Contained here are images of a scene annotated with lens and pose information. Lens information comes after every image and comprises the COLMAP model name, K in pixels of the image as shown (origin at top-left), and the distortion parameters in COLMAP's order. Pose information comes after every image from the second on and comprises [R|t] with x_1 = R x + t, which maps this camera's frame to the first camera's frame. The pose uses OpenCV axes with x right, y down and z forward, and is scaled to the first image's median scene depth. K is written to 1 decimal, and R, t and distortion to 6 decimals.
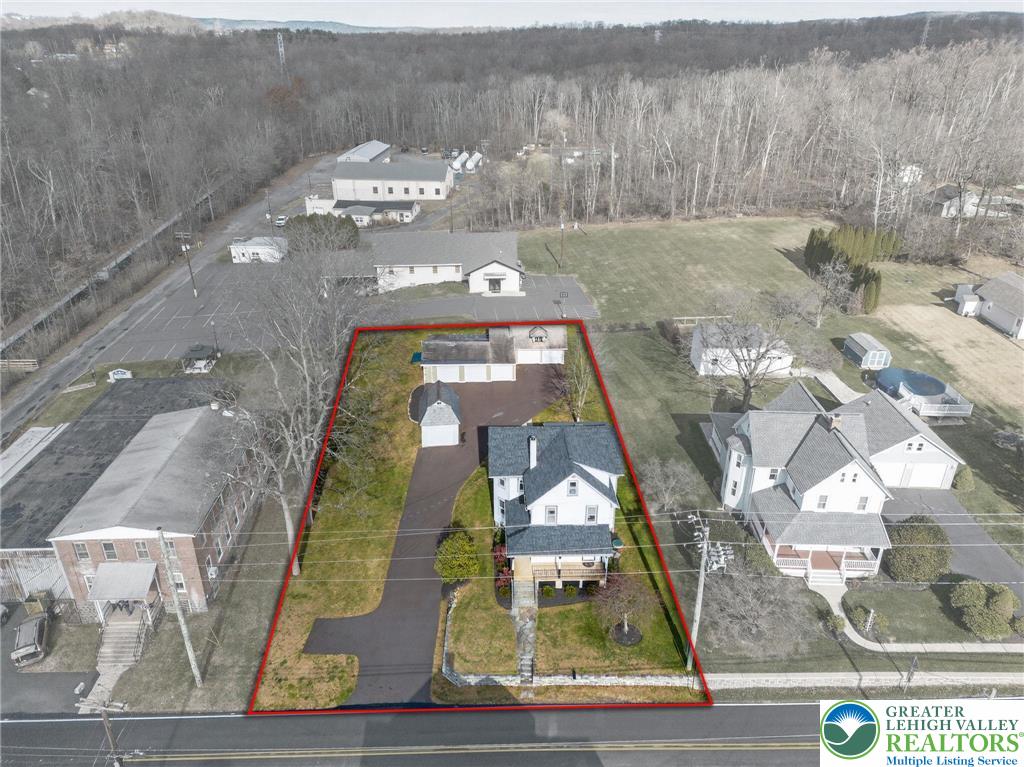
lens RADIAL K [[723.5, 0, 505.6], [0, 723.5, 375.9], [0, 0, 1]] dist [0.047249, -0.032409]
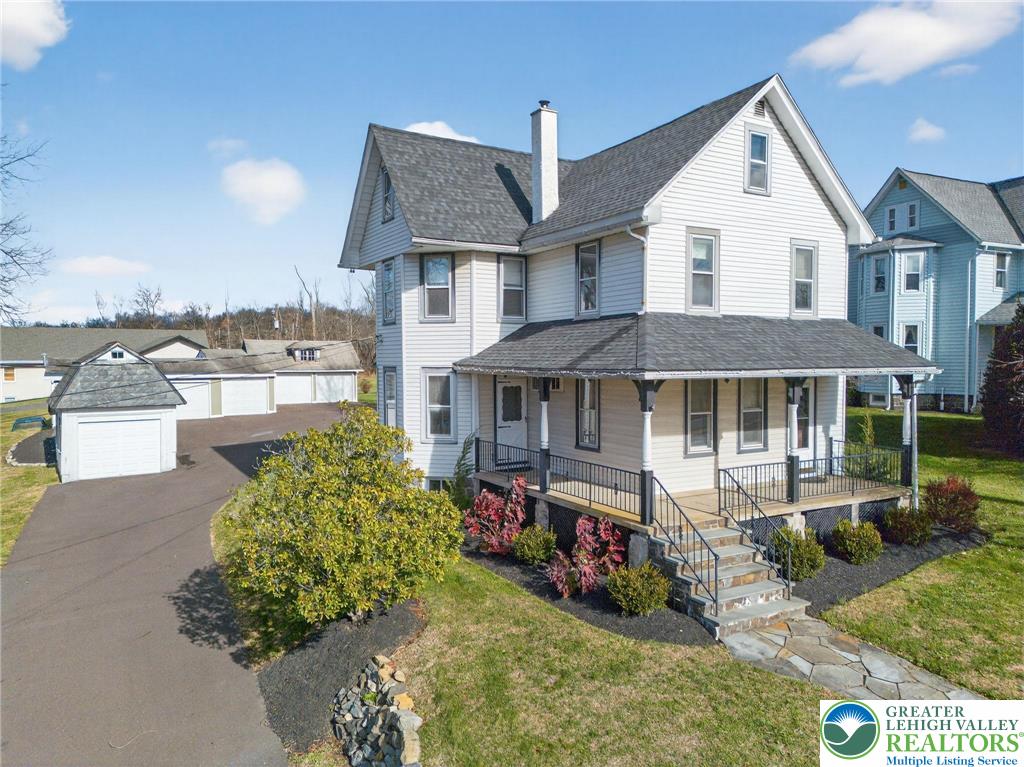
lens RADIAL K [[723.5, 0, 516.8], [0, 723.5, 382.0], [0, 0, 1]] dist [0.047249, -0.032409]
pose [[0.876638, -0.015838, 0.480889, -0.120517], [0.207194, 0.914469, -0.347587, 0.291674], [-0.434253, 0.404345, 0.804940, 0.783546]]
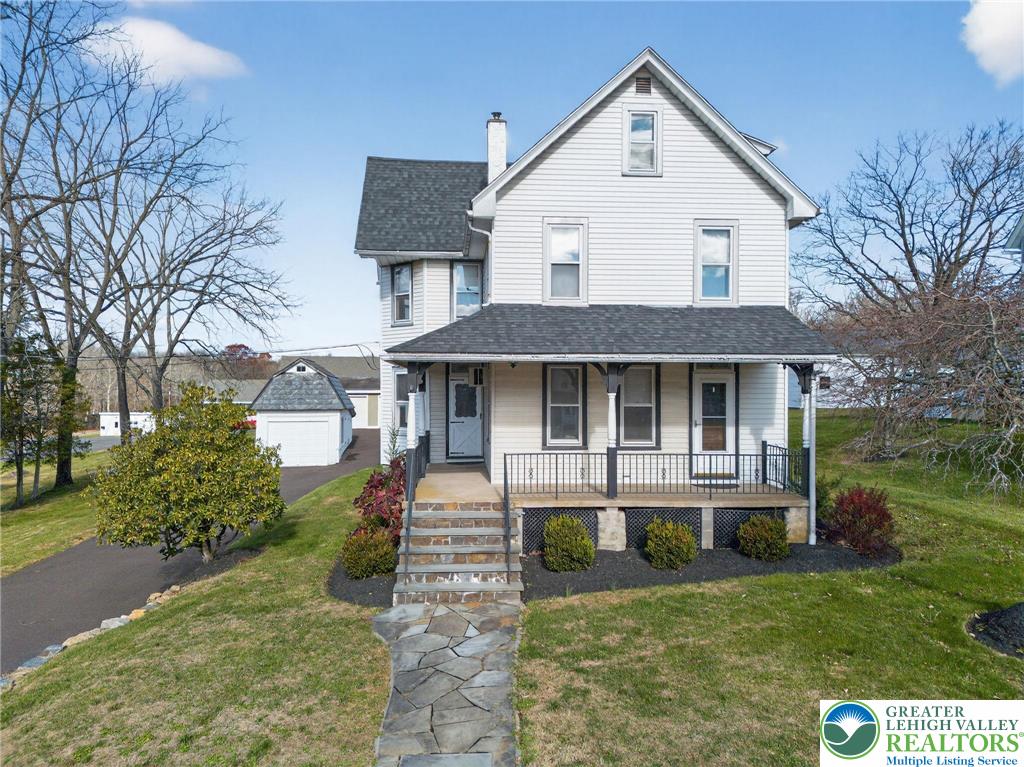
lens RADIAL K [[723.5, 0, 512.8], [0, 723.5, 390.7], [0, 0, 1]] dist [0.047249, -0.032409]
pose [[0.998766, 0.003897, 0.049502, 0.029163], [0.017627, 0.904162, -0.426825, 0.327911], [-0.046421, 0.427171, 0.902978, 0.739105]]
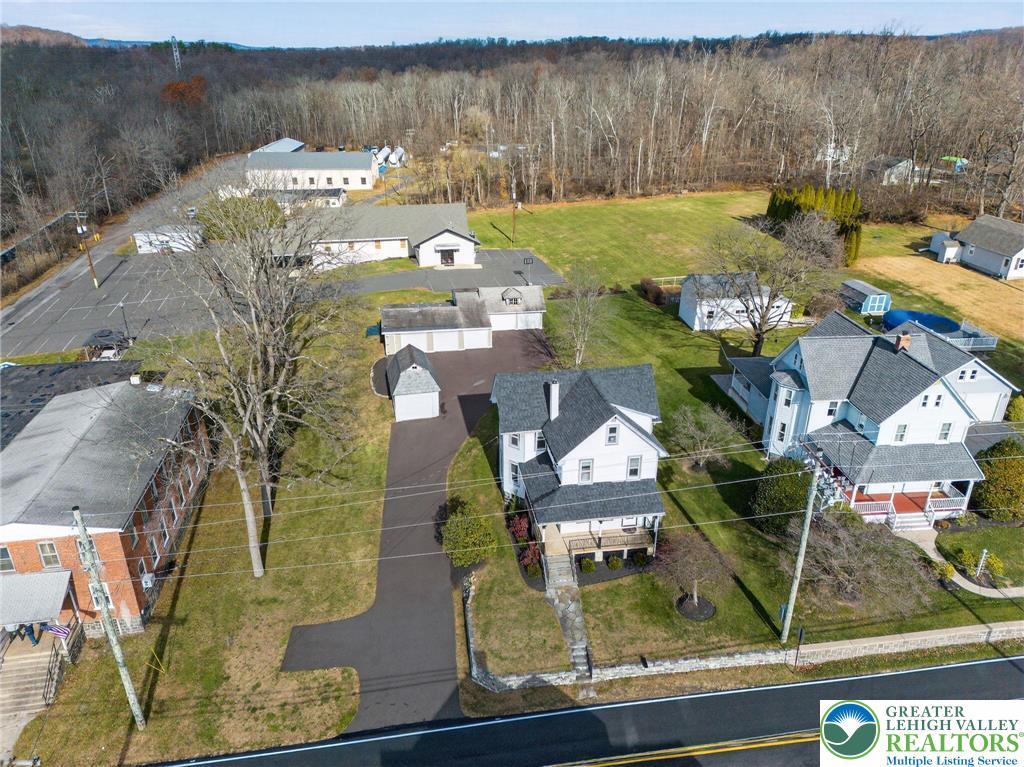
lens RADIAL K [[723.5, 0, 507.3], [0, 723.5, 377.4], [0, 0, 1]] dist [0.047249, -0.032409]
pose [[0.991987, -0.051978, 0.115150, -0.105893], [0.054703, 0.998290, -0.020630, 0.093760], [-0.113880, 0.026764, 0.993134, 0.191422]]
